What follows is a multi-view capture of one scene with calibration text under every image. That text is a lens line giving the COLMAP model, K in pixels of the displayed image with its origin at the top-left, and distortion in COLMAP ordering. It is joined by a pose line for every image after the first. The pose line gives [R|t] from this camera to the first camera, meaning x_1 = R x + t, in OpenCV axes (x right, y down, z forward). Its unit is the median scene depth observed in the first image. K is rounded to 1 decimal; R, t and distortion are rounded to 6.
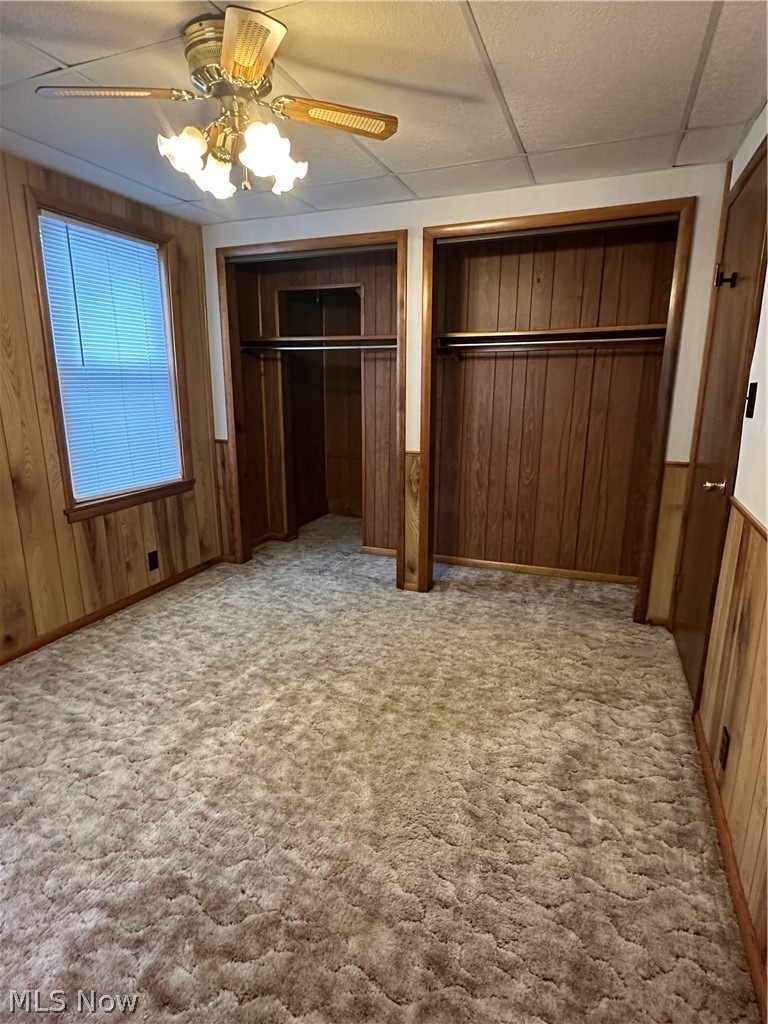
lens RADIAL K [[543.5, 0, 380.7], [0, 543.5, 508.8], [0, 0, 1]] dist [0.006849, 0.000577]
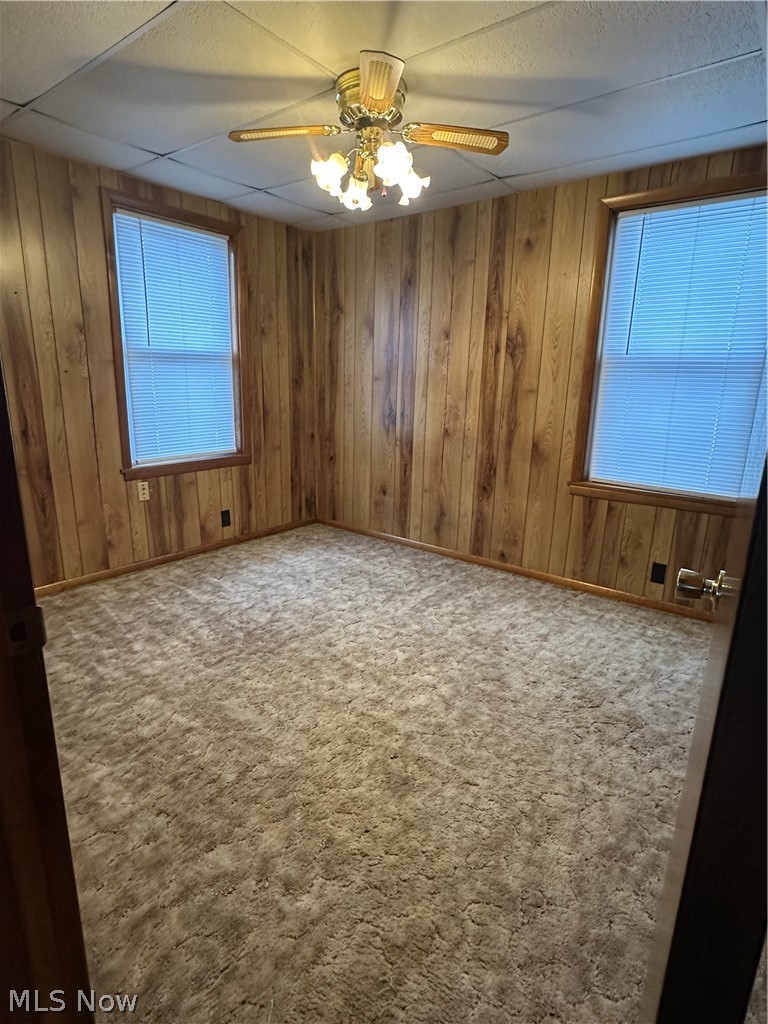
lens RADIAL K [[543.5, 0, 380.7], [0, 543.5, 508.8], [0, 0, 1]] dist [0.006849, 0.000577]
pose [[-0.266260, 0.221365, -0.938138, 0.656777], [-0.246867, 0.925150, 0.288366, -0.187465], [0.931752, 0.308376, -0.191683, 0.921121]]
